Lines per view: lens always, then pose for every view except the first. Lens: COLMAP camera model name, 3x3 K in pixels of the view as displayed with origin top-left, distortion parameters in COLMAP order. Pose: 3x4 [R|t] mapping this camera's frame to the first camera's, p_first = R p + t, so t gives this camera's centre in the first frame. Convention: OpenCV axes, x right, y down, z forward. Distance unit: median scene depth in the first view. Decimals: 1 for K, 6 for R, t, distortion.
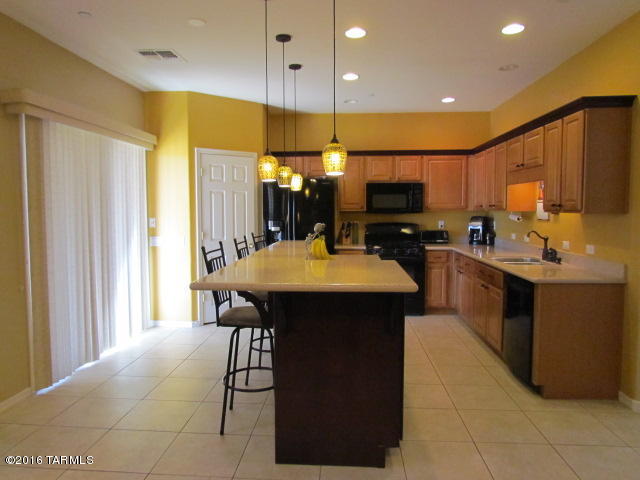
lens RADIAL K [[456.1, 0, 318.5], [0, 456.1, 239.3], [0, 0, 1]] dist [-0.020249, -0.006630]
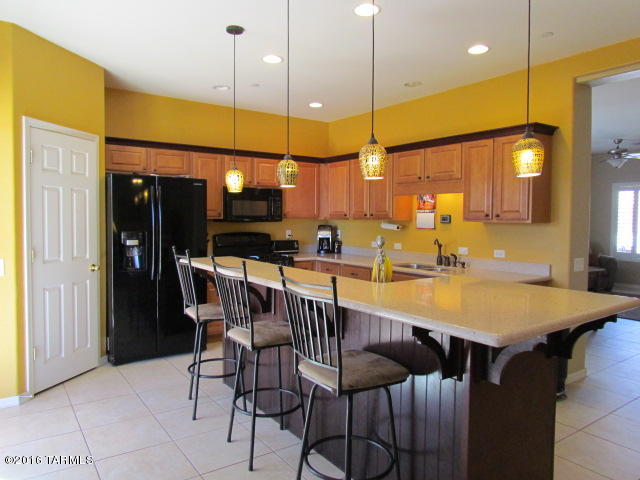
lens RADIAL K [[456.1, 0, 319.7], [0, 456.1, 238.2], [0, 0, 1]] dist [-0.020249, -0.006630]
pose [[0.781378, -0.019050, 0.623768, -0.291928], [0.031242, 0.999475, -0.008612, -0.013640], [-0.623276, 0.026217, 0.781562, 0.228232]]
